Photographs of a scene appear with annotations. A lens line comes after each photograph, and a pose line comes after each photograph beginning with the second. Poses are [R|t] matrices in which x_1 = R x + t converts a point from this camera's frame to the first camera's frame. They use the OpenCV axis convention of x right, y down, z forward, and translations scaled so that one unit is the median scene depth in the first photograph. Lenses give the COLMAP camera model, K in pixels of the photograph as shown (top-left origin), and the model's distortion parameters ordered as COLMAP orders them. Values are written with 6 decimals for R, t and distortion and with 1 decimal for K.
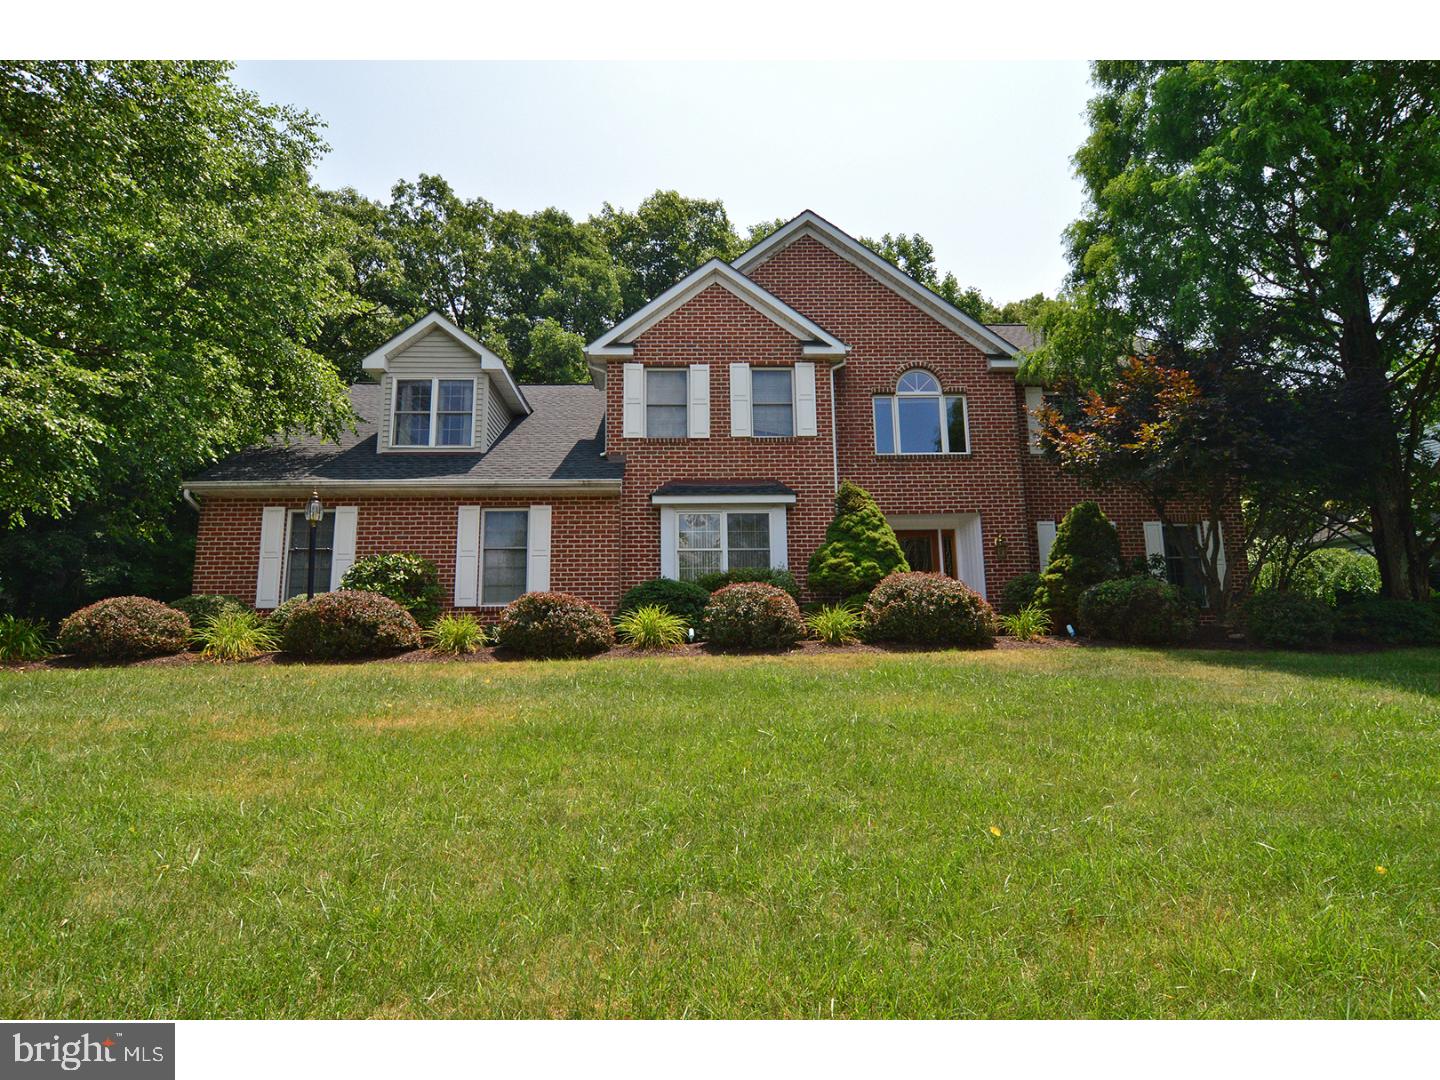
lens RADIAL K [[790.5, 0, 714.2], [0, 790.5, 541.3], [0, 0, 1]] dist [-0.015417, 0.000199]
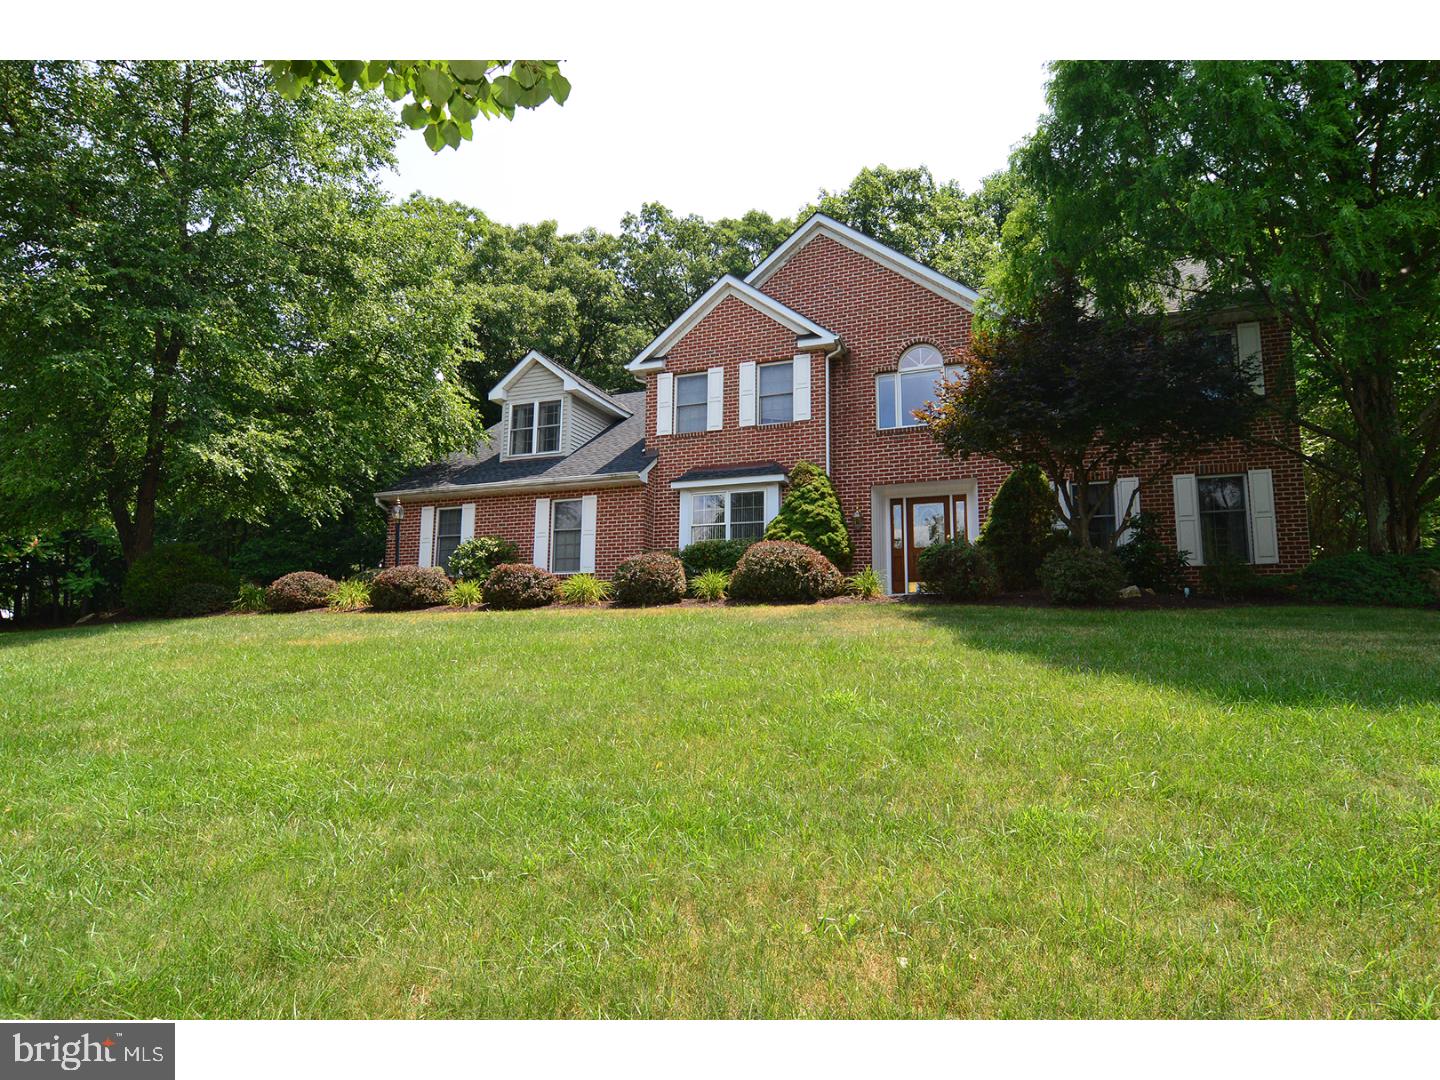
lens RADIAL K [[790.5, 0, 735.0], [0, 790.5, 535.8], [0, 0, 1]] dist [-0.015417, 0.000199]
pose [[0.917100, -0.033219, -0.397271, 0.472139], [0.047326, 0.998547, 0.025755, -0.001758], [0.395838, -0.042421, 0.917340, -0.083570]]
